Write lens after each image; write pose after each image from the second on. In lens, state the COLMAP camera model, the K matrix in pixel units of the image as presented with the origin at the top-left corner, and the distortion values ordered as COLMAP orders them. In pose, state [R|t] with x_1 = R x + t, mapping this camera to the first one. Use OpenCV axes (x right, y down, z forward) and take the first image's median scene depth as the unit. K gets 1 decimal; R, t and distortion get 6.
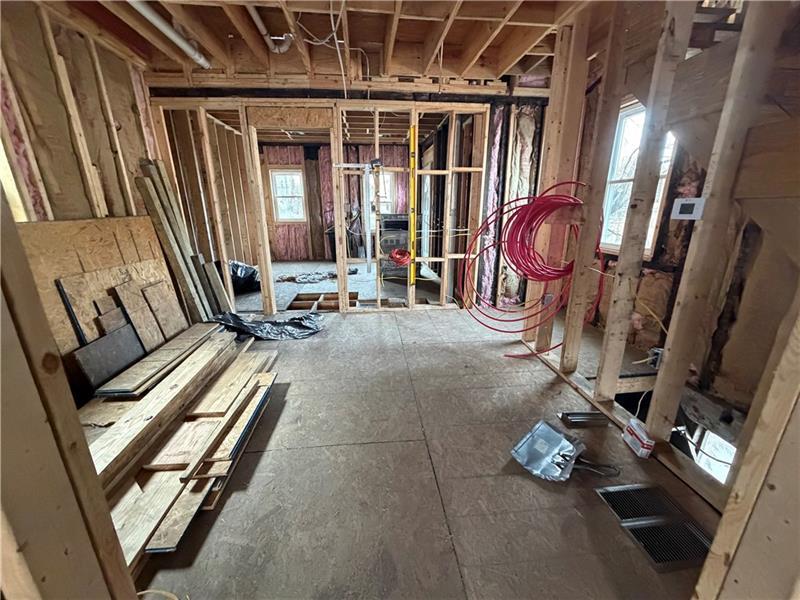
lens RADIAL K [[317.9, 0, 399.3], [0, 317.9, 302.8], [0, 0, 1]] dist [-0.000363, -0.000394]
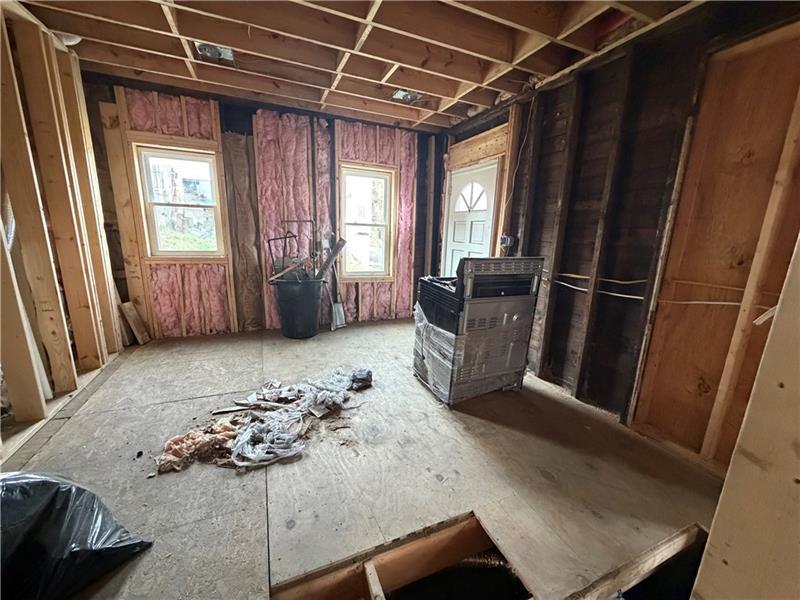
lens RADIAL K [[317.9, 0, 400.1], [0, 317.9, 302.1], [0, 0, 1]] dist [-0.000363, -0.000394]
pose [[0.953039, -0.029978, 0.301361, -0.394887], [0.048955, 0.997251, -0.055616, -0.313715], [-0.298866, 0.067757, 0.951887, 0.983206]]
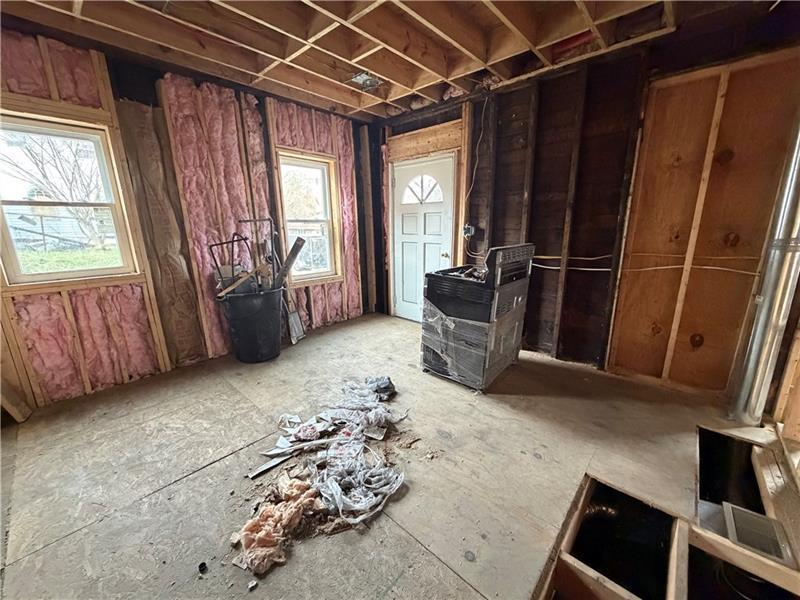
lens RADIAL K [[317.9, 0, 399.4], [0, 317.9, 301.8], [0, 0, 1]] dist [-0.000363, -0.000394]
pose [[0.743881, -0.163931, 0.647895, -0.665785], [0.198481, 0.979900, 0.020049, -0.373092], [-0.638158, 0.113681, 0.761466, 1.168726]]
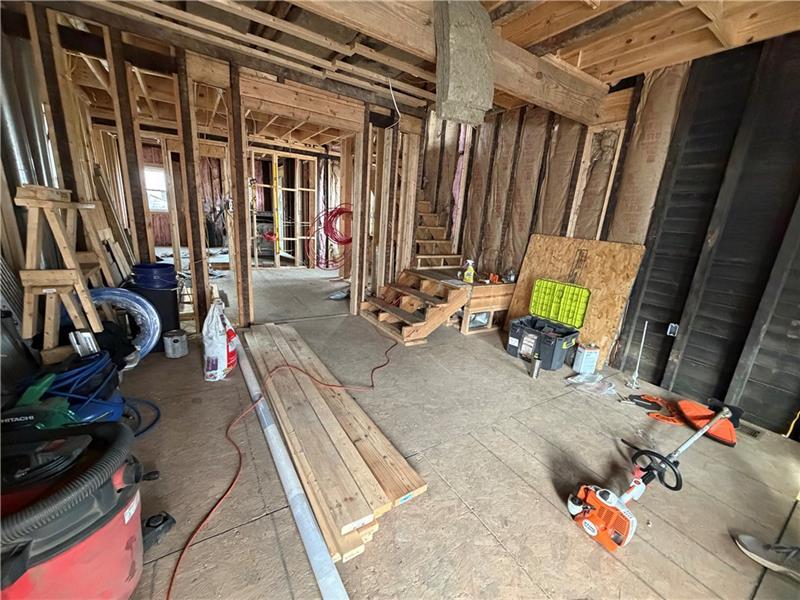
lens RADIAL K [[317.9, 0, 398.3], [0, 317.9, 300.4], [0, 0, 1]] dist [-0.000363, -0.000394]
pose [[0.895730, -0.052211, 0.441521, -0.162251], [0.059907, 0.998198, -0.003497, 0.265430], [-0.440543, 0.029582, 0.897244, -0.891157]]
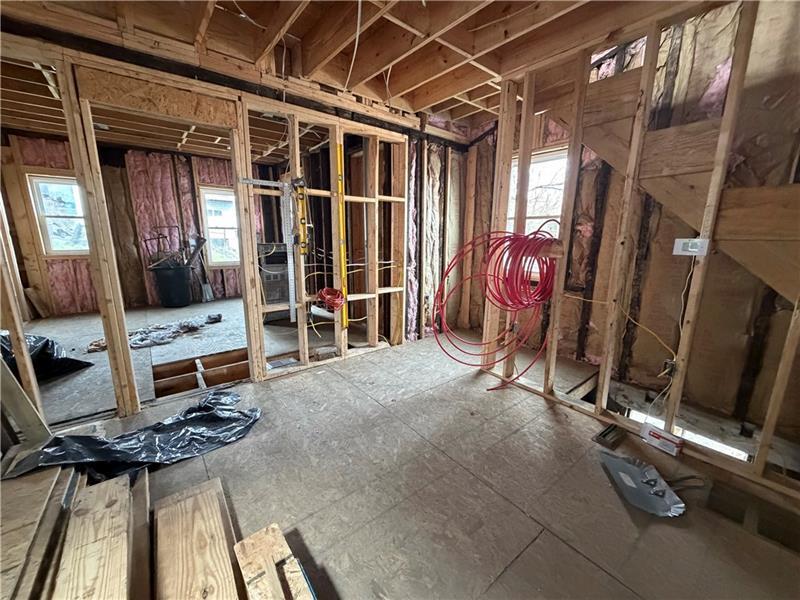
lens RADIAL K [[317.9, 0, 400.1], [0, 317.9, 302.0], [0, 0, 1]] dist [-0.000363, -0.000394]
pose [[0.838631, -0.102089, 0.535047, -0.309108], [0.143854, 0.988915, -0.036788, -0.082360], [-0.525360, 0.107820, 0.844021, 0.234358]]
